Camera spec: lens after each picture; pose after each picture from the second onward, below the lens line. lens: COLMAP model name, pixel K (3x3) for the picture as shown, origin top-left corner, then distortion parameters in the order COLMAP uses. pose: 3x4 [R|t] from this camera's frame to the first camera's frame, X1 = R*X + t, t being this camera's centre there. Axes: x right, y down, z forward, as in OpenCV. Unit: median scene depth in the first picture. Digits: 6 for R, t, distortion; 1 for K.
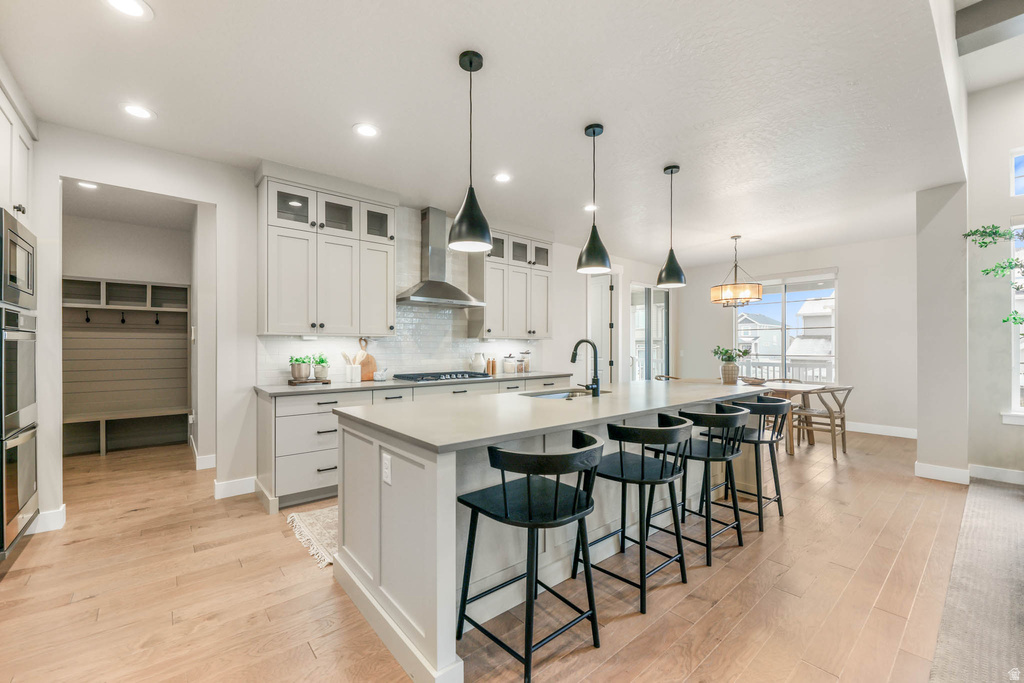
lens RADIAL K [[415.3, 0, 505.1], [0, 415.3, 345.5], [0, 0, 1]] dist [-0.000497, -0.000314]
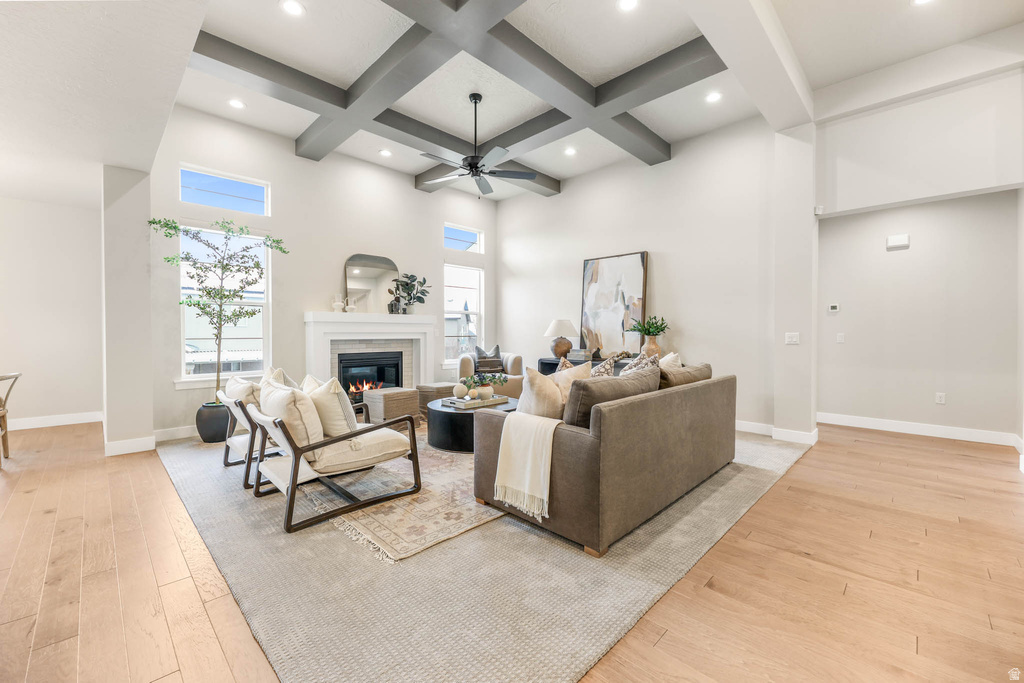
lens RADIAL K [[420.1, 0, 510.0], [0, 420.1, 337.3], [0, 0, 1]] dist [-0.003018, -0.000677]
pose [[-0.100551, -0.010680, 0.994875, -0.080543], [-0.002220, 0.999942, 0.010510, 0.021302], [-0.994929, -0.001152, -0.100569, 0.155532]]
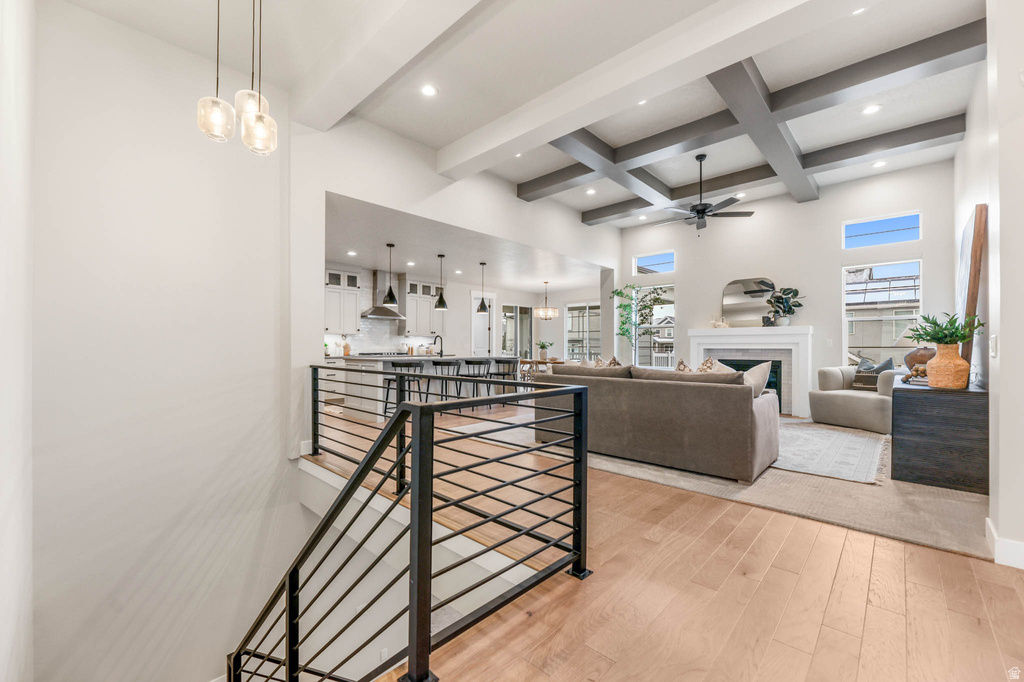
lens RADIAL K [[411.0, 0, 509.0], [0, 411.0, 344.9], [0, 0, 1]] dist [-0.000558, -0.000242]
pose [[0.992006, 0.002142, 0.126175, 0.216829], [-0.001947, 0.999997, -0.001672, 0.033861], [-0.126178, 0.001413, 0.992007, -1.144694]]
